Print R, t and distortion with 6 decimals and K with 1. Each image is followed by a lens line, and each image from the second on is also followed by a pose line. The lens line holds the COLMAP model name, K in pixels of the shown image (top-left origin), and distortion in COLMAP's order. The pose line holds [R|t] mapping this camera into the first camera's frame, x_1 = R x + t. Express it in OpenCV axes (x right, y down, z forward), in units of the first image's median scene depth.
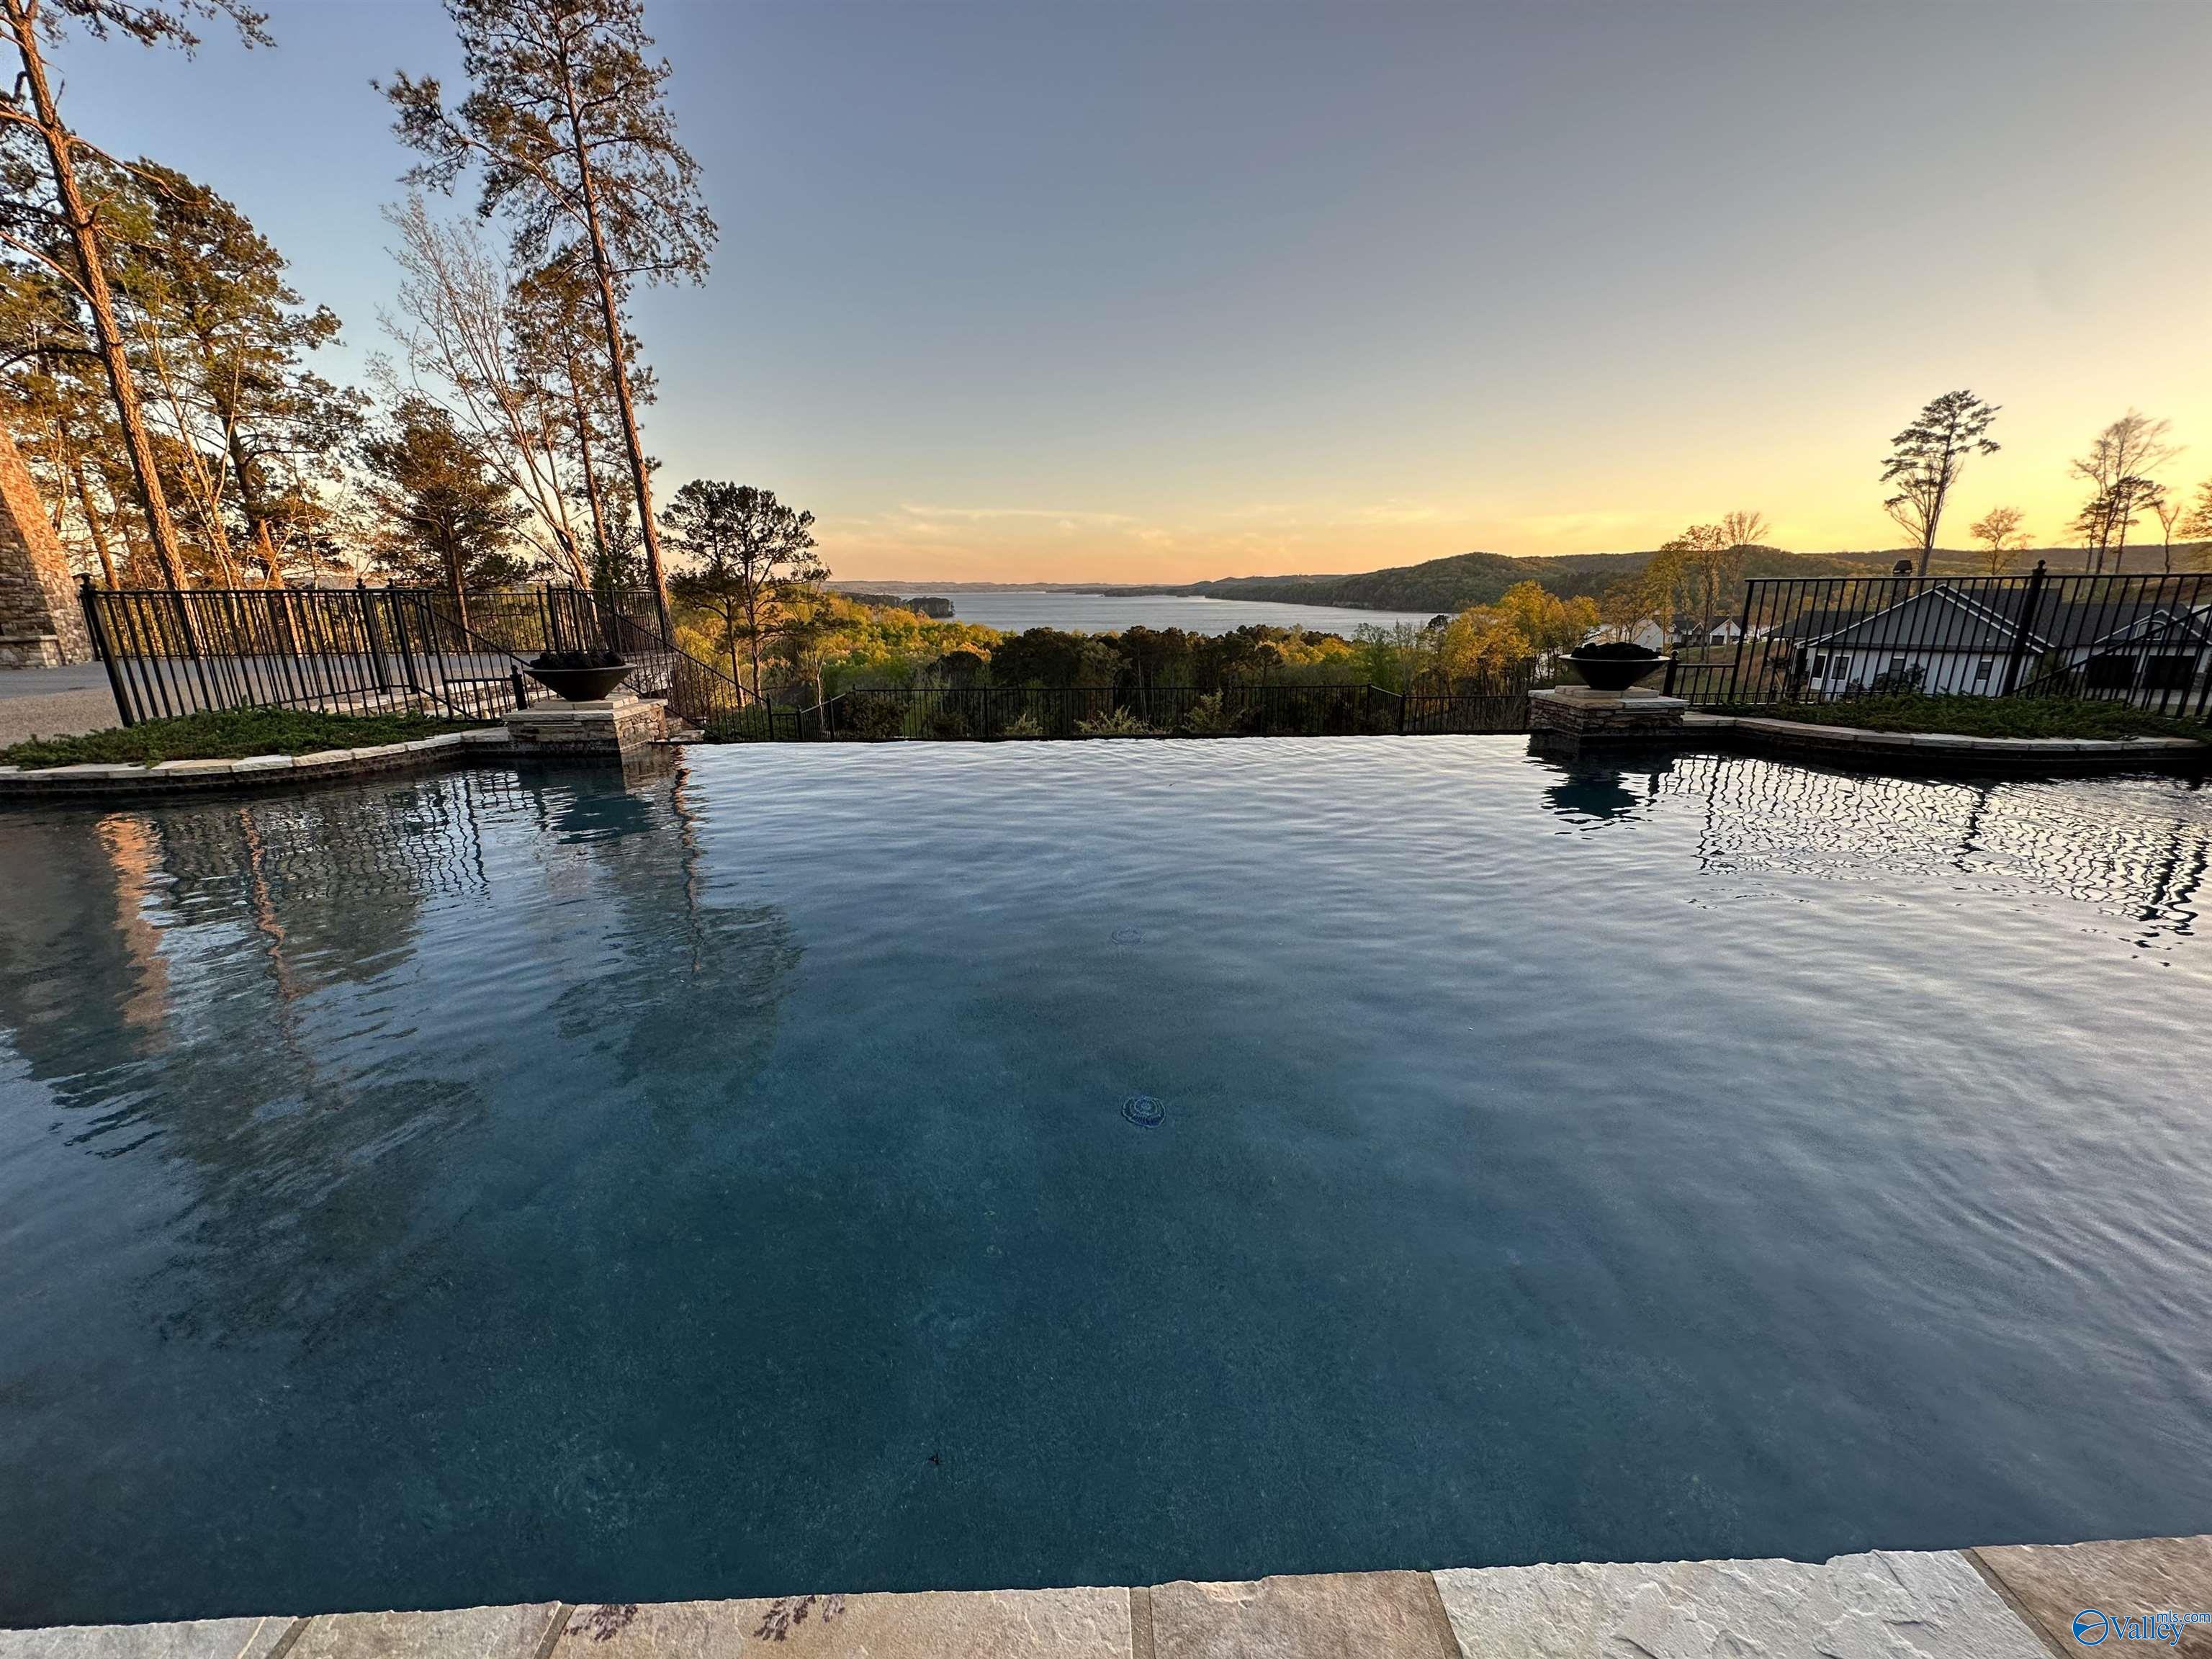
lens RADIAL K [[883.9, 0, 1102.5], [0, 883.9, 831.0], [0, 0, 1]] dist [-0.007096, -0.000572]
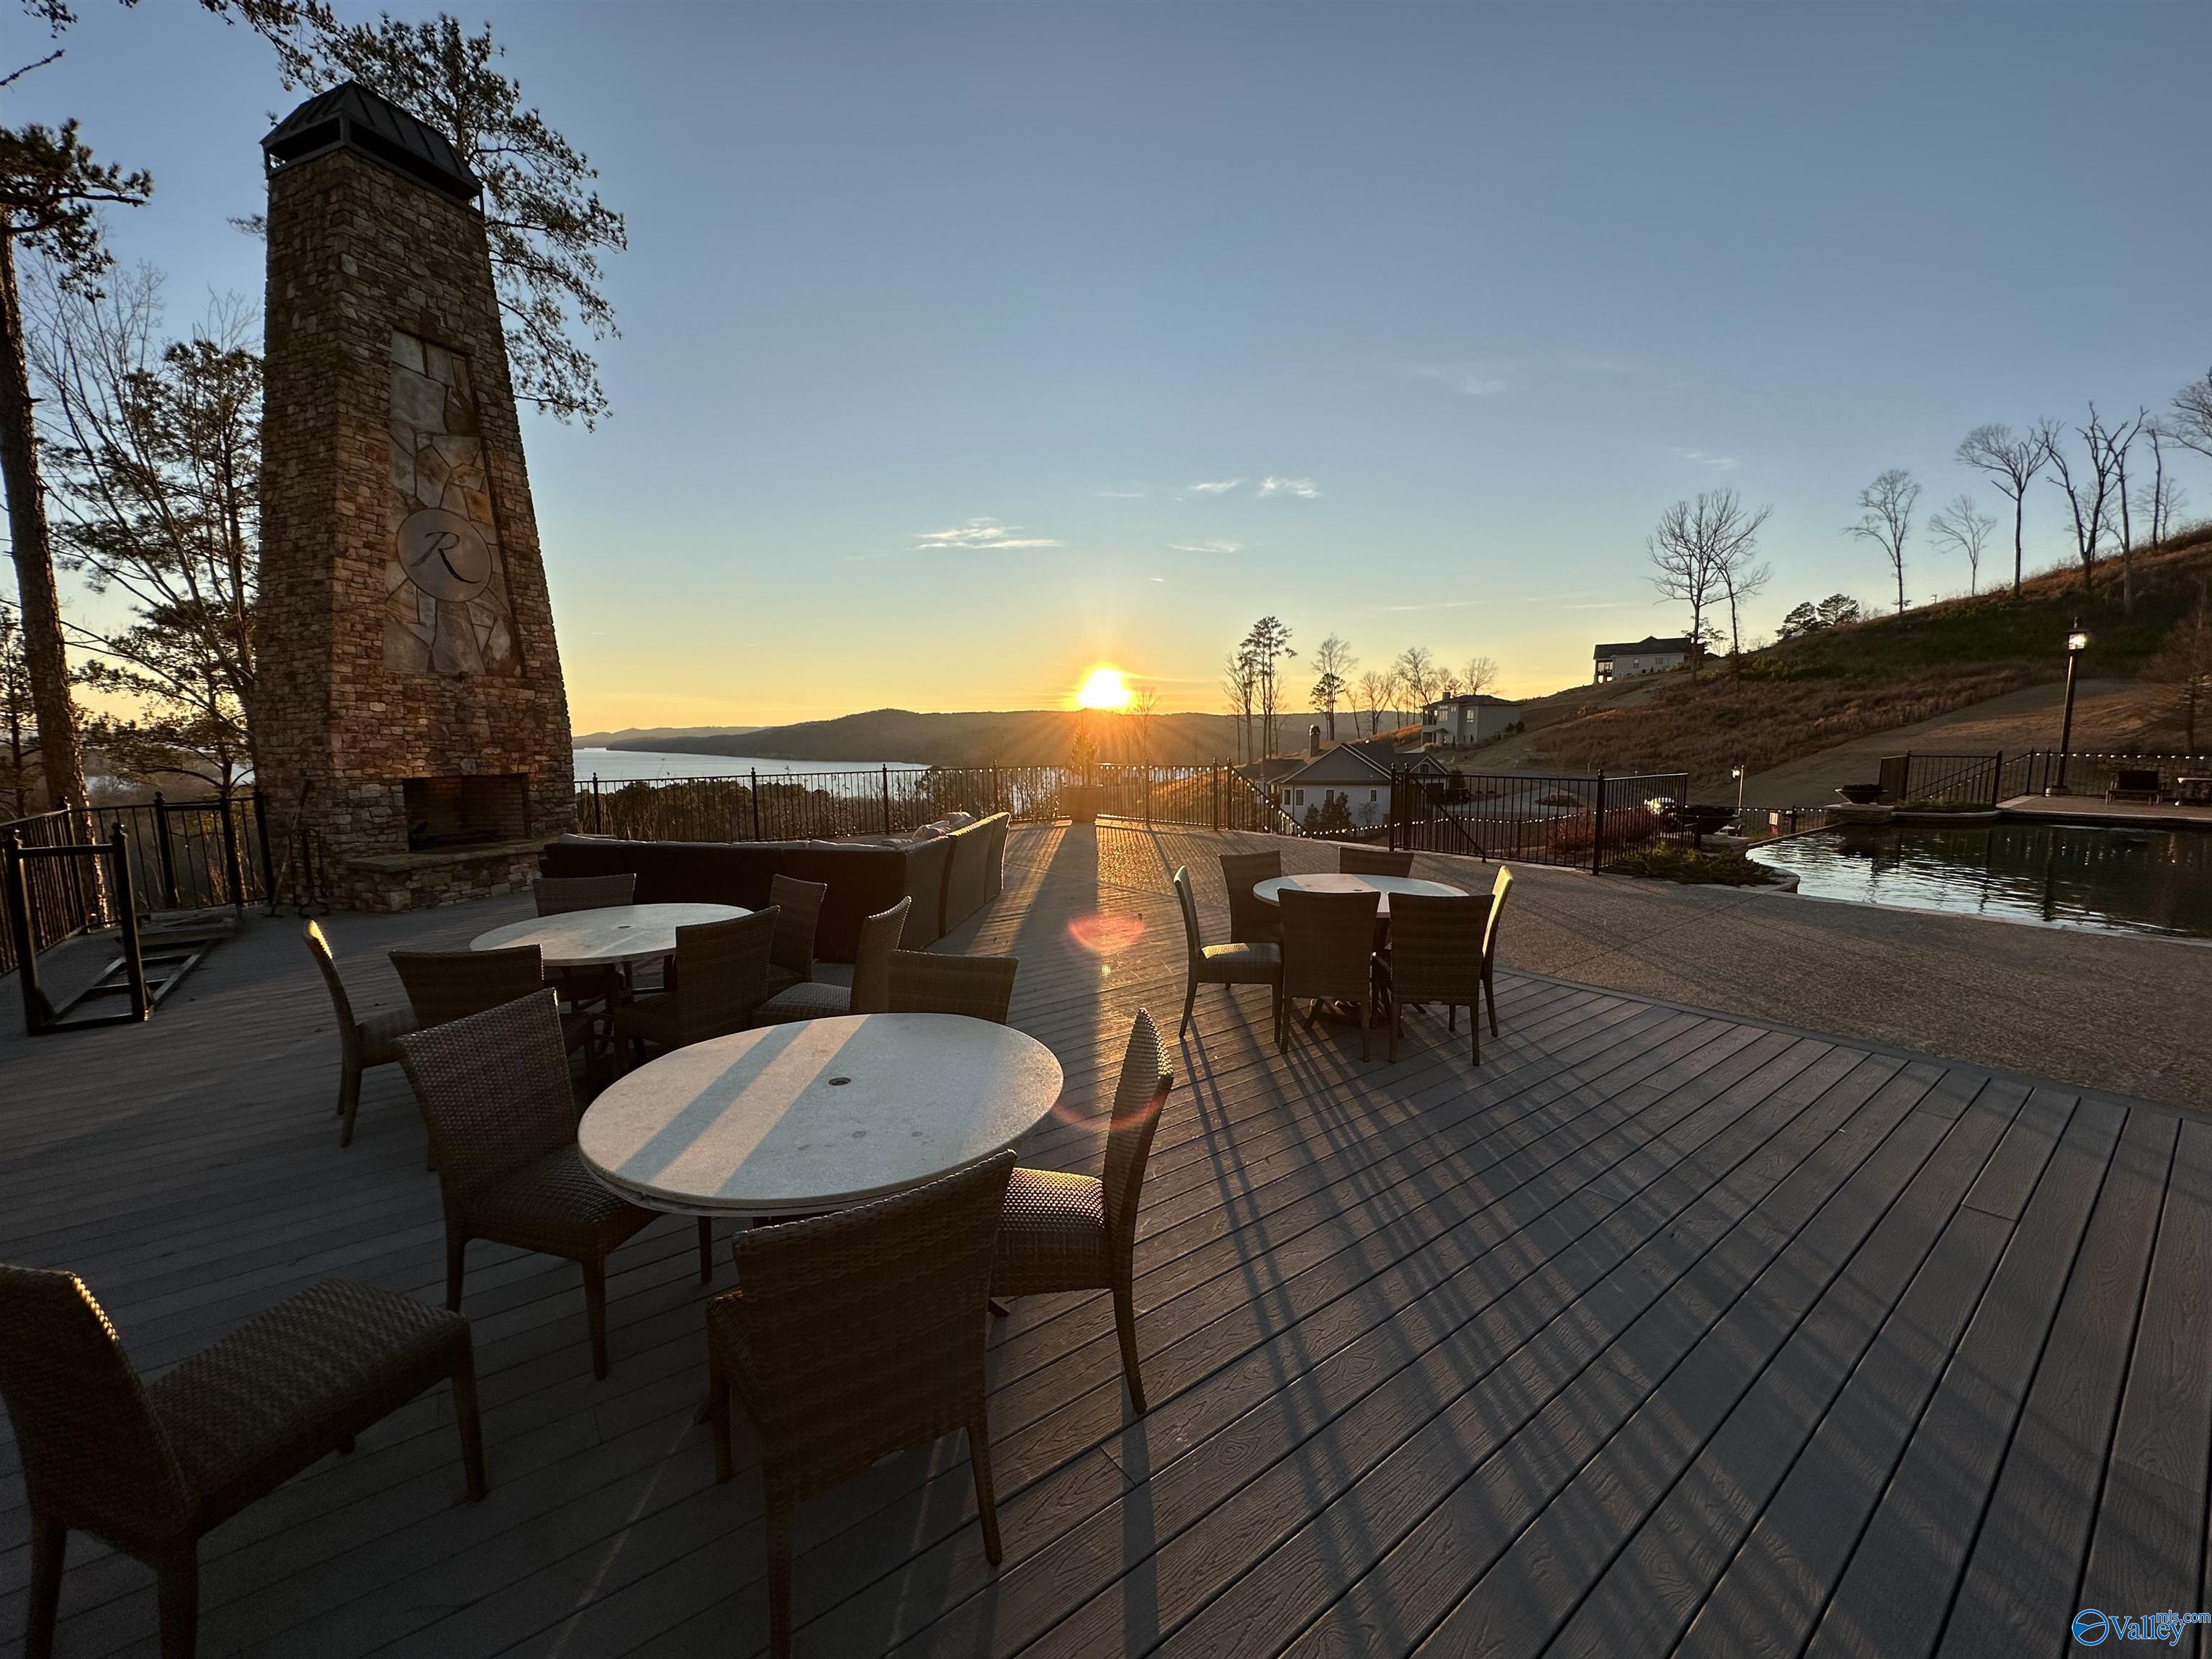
lens RADIAL K [[883.9, 0, 1089.8], [0, 883.9, 837.0], [0, 0, 1]] dist [-0.007096, -0.000572]
pose [[0.803784, -0.061982, 0.591683, -0.199453], [0.154080, 0.982311, -0.106412, -0.011429], [-0.574622, 0.176699, 0.799117, 0.022264]]
